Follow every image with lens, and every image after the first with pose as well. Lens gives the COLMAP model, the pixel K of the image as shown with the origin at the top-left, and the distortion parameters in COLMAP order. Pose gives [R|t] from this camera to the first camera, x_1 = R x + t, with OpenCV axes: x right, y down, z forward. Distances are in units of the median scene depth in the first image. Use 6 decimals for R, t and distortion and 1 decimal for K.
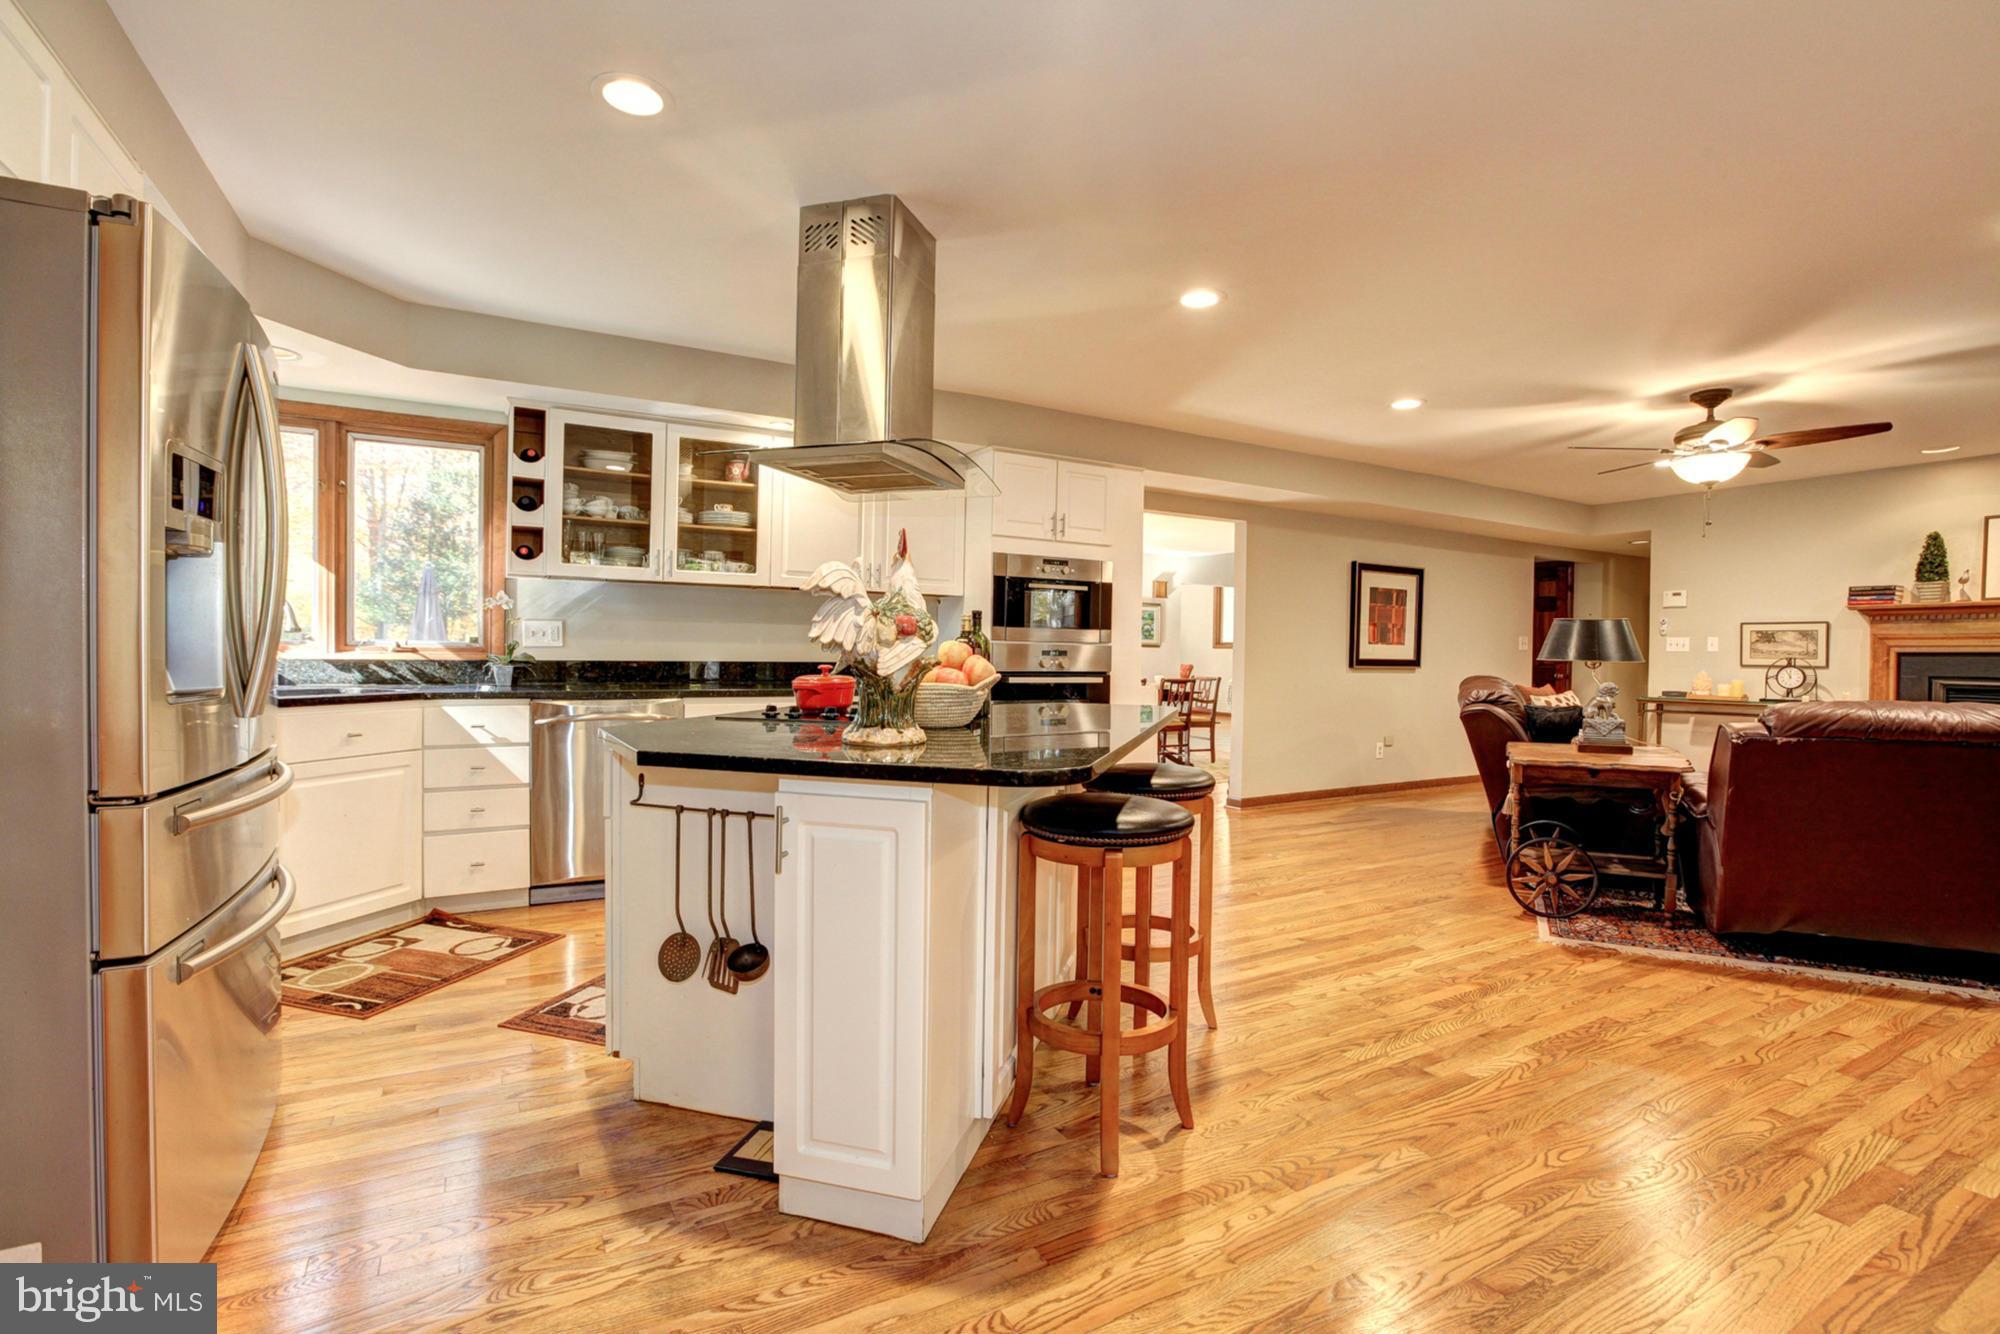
lens RADIAL K [[928.3, 0, 998.0], [0, 928.3, 661.8], [0, 0, 1]] dist [-0.023312, 0.000496]
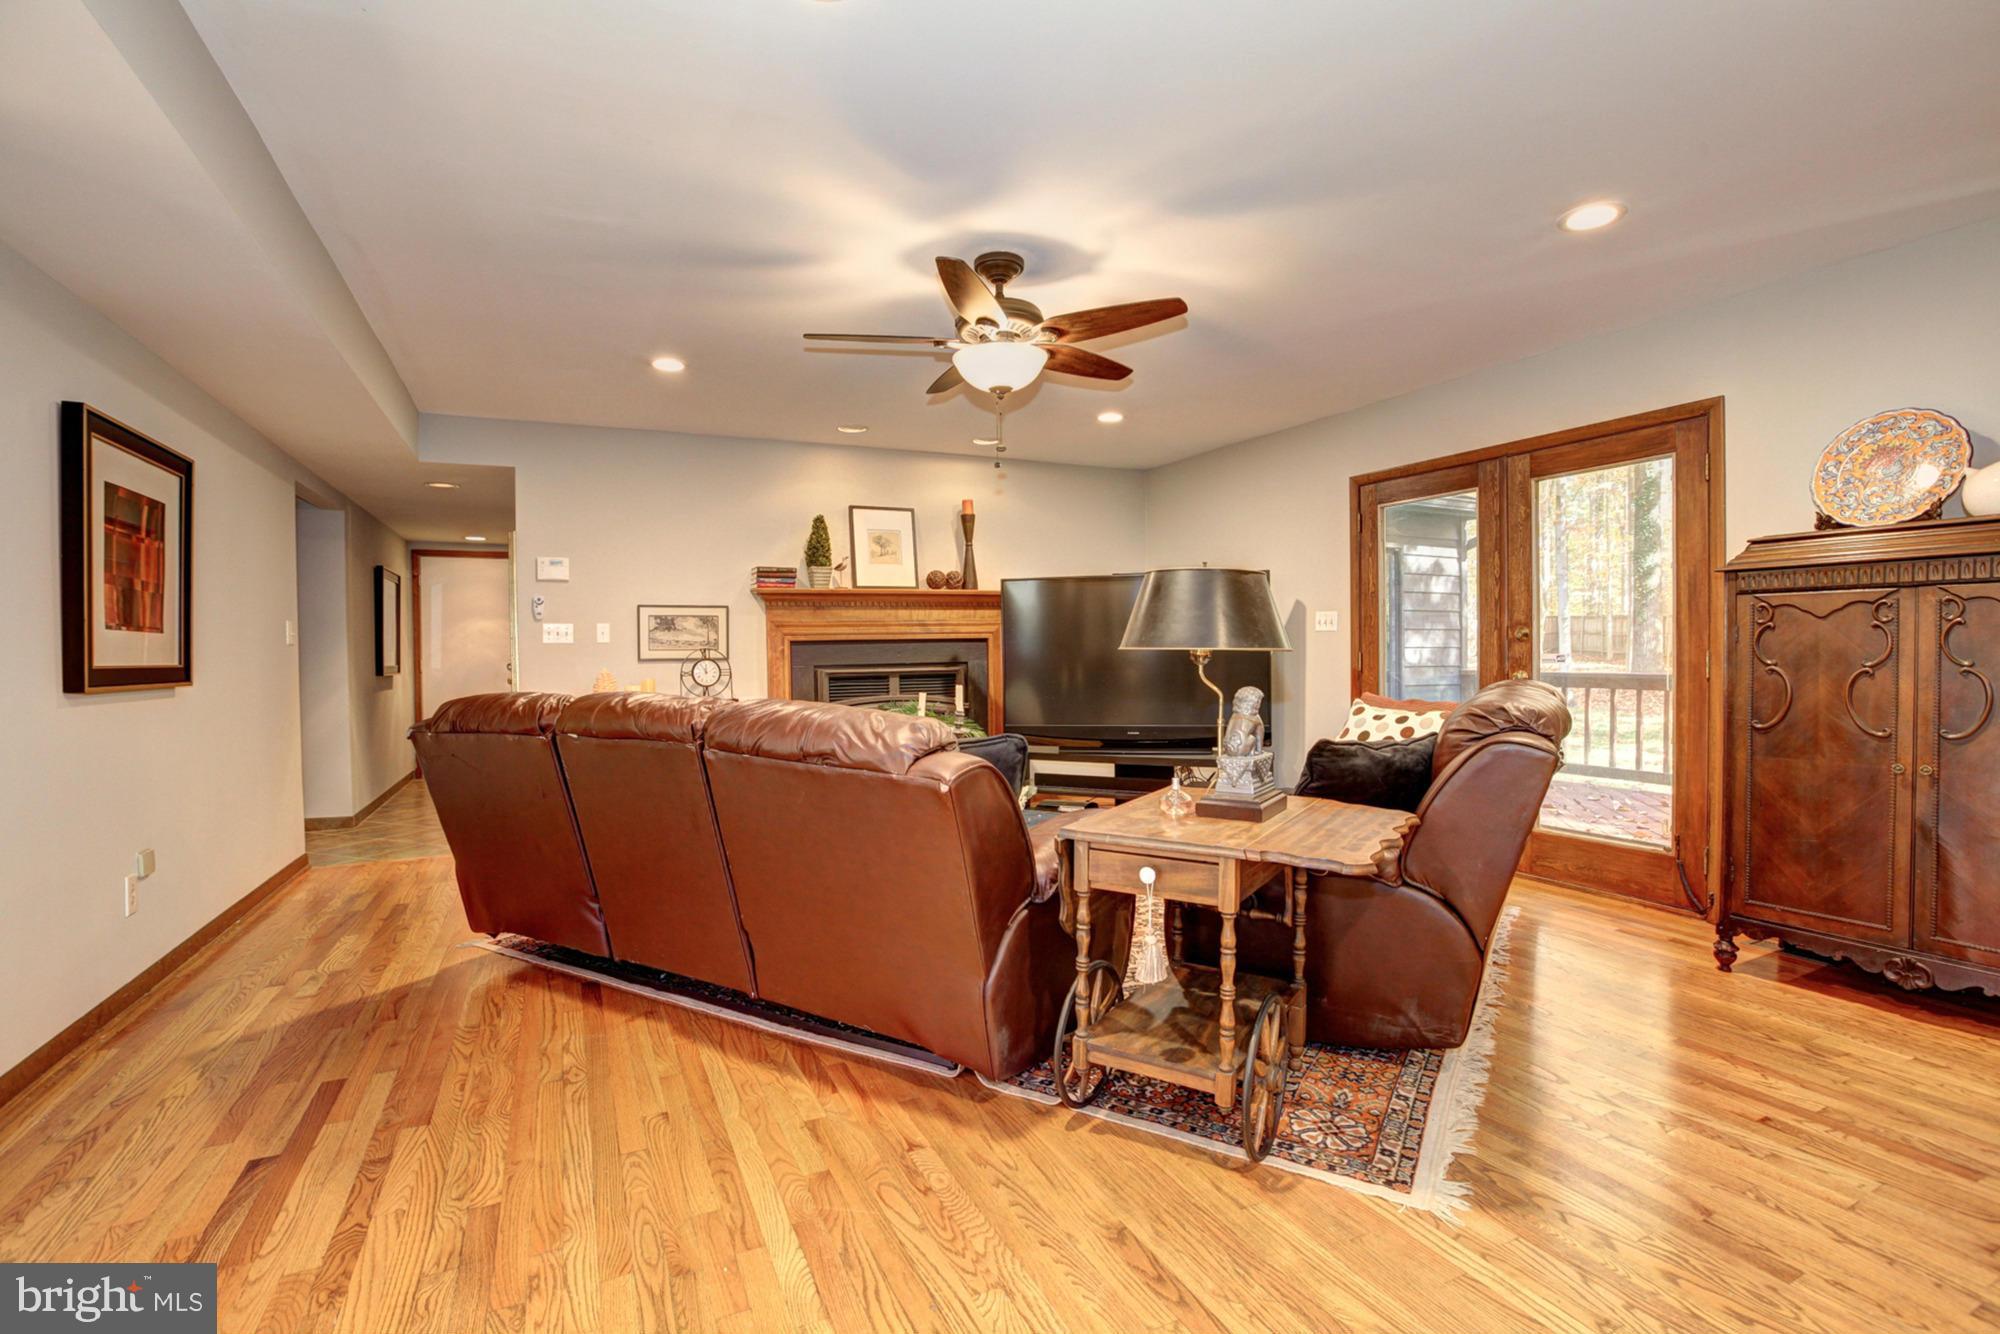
lens RADIAL K [[928.3, 0, 998.0], [0, 928.3, 661.8], [0, 0, 1]] dist [-0.023312, 0.000496]
pose [[0.062627, -0.026297, 0.997691, 0.056377], [0.025301, 0.999373, 0.024753, -0.006935], [-0.997716, 0.023693, 0.063253, 0.717485]]
